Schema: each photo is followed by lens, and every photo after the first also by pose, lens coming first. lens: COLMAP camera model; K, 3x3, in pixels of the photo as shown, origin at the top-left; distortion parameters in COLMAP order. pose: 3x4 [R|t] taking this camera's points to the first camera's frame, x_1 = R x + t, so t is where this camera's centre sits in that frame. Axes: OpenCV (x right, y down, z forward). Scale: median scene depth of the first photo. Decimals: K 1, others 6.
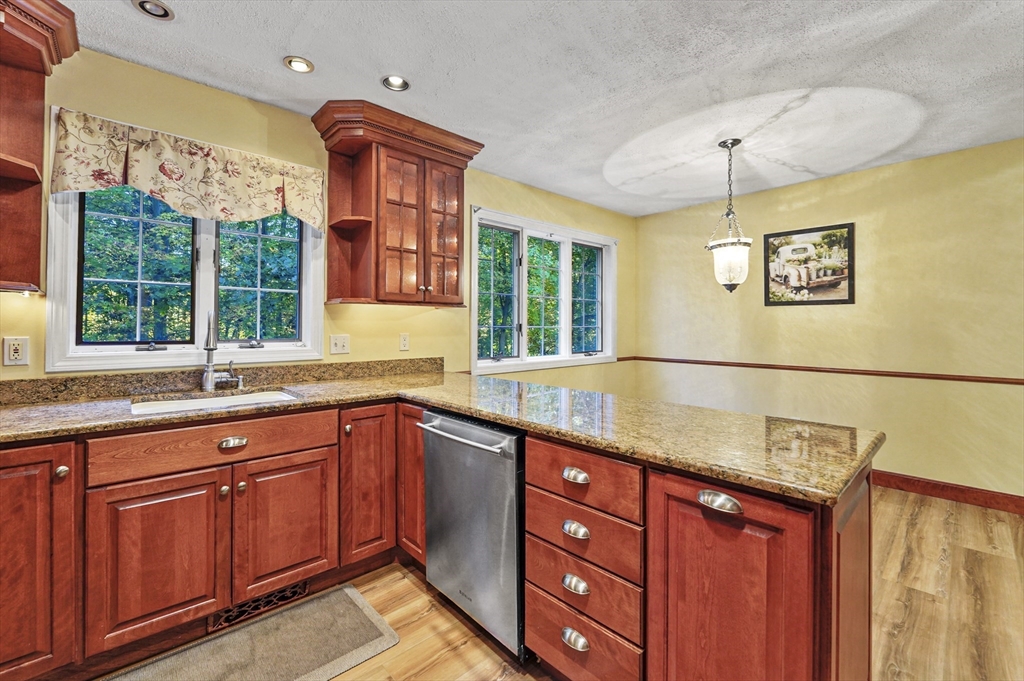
lens RADIAL K [[424.9, 0, 513.5], [0, 424.9, 322.3], [0, 0, 1]] dist [-0.009841, -0.001631]
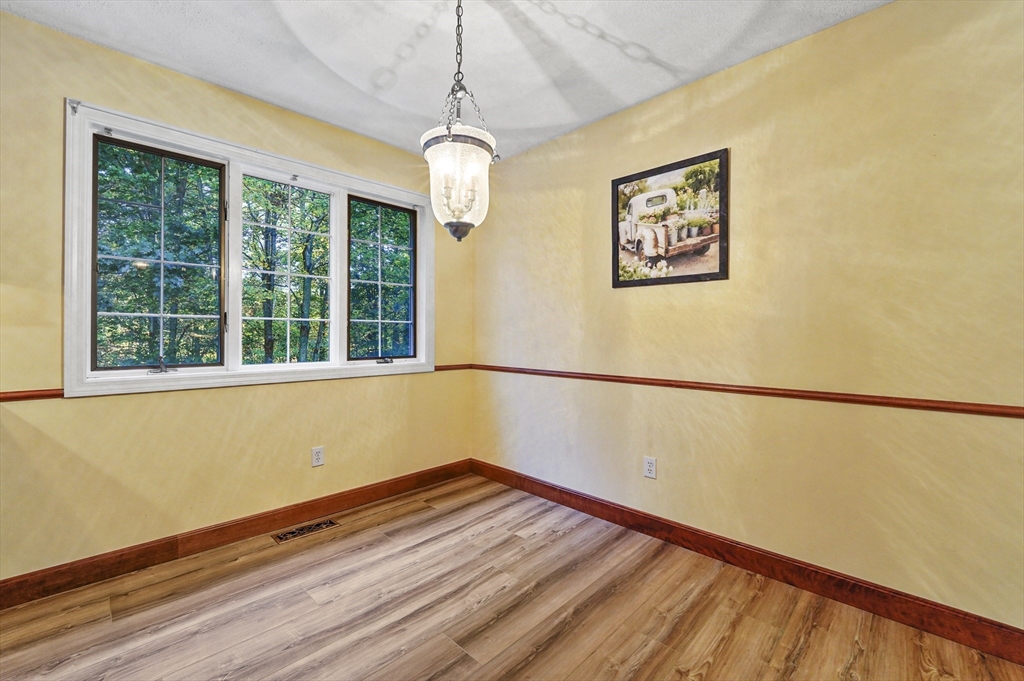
lens RADIAL K [[424.9, 0, 508.0], [0, 424.9, 336.0], [0, 0, 1]] dist [-0.009841, -0.001631]
pose [[0.998677, 0.003037, 0.051341, 0.426635], [-0.003714, 0.999907, 0.013100, 0.031044], [-0.051296, -0.013273, 0.998595, 0.369343]]
